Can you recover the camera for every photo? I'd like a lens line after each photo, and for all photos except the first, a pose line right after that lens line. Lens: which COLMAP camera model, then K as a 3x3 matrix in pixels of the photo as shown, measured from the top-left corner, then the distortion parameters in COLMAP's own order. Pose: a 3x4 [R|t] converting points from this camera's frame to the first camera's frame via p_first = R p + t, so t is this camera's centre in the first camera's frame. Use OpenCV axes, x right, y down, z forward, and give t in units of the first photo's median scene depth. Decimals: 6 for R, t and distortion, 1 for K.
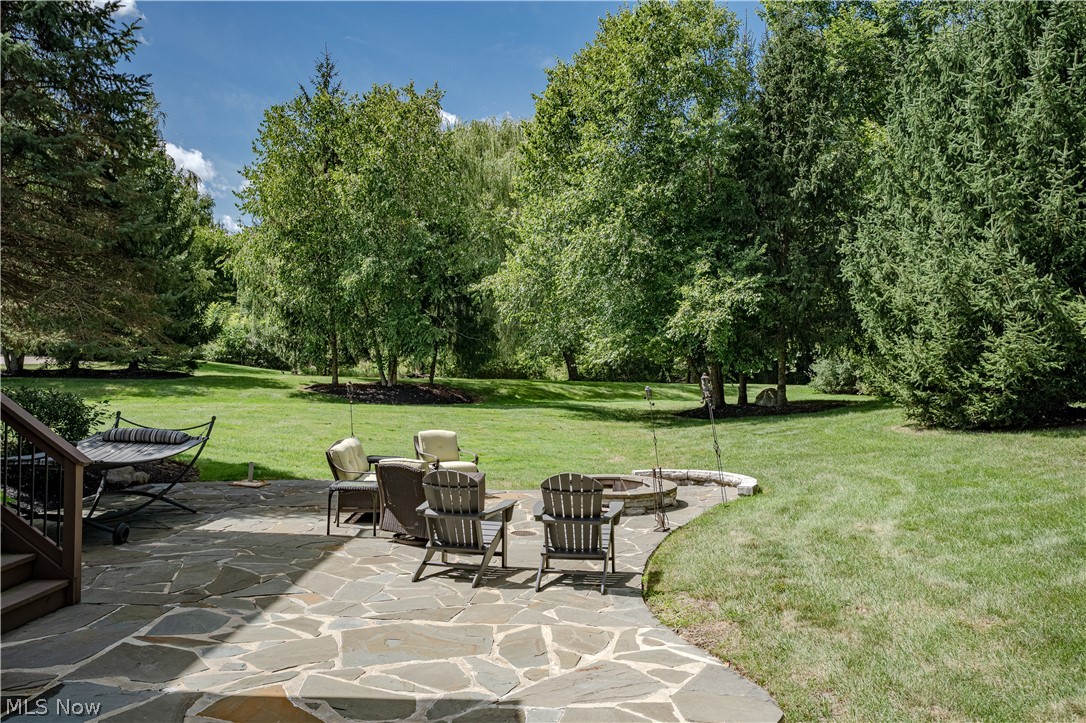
lens RADIAL K [[922.6, 0, 545.2], [0, 922.6, 356.2], [0, 0, 1]] dist [0.041070, 0.018845]
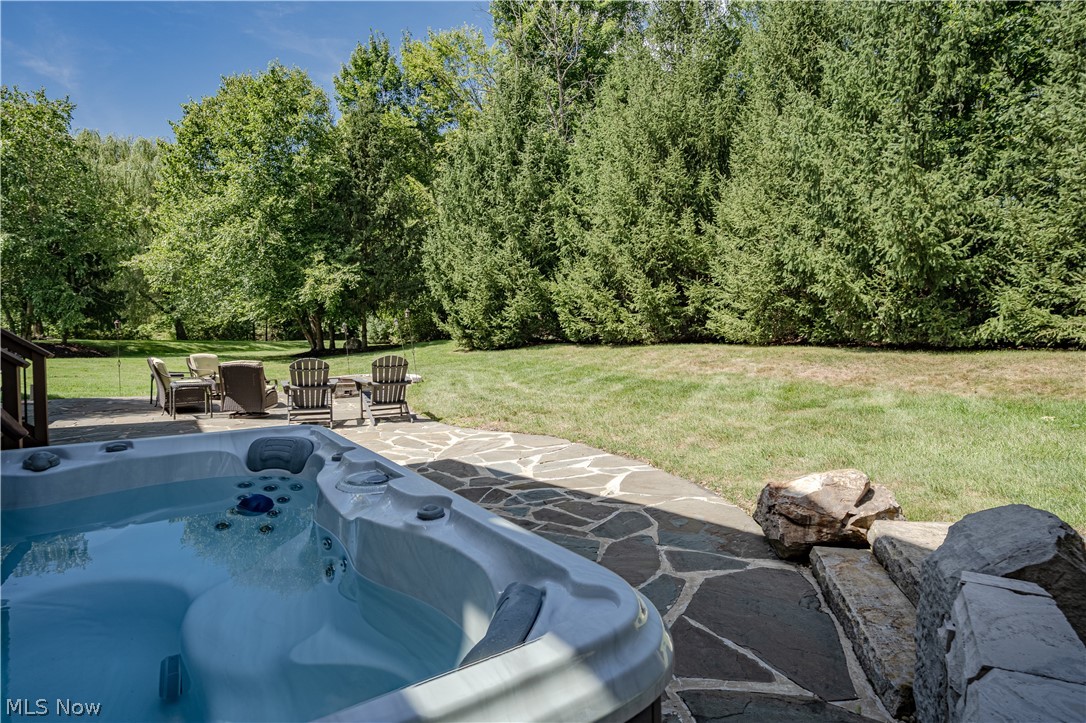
lens RADIAL K [[602.8, 0, 545.3], [0, 602.8, 355.5], [0, 0, 1]] dist [-0.024249, 0.000223]
pose [[0.795760, -0.035014, 0.604599, -0.138409], [0.009902, 0.998946, 0.044820, 0.026188], [-0.605531, -0.029679, 0.795268, -0.021115]]
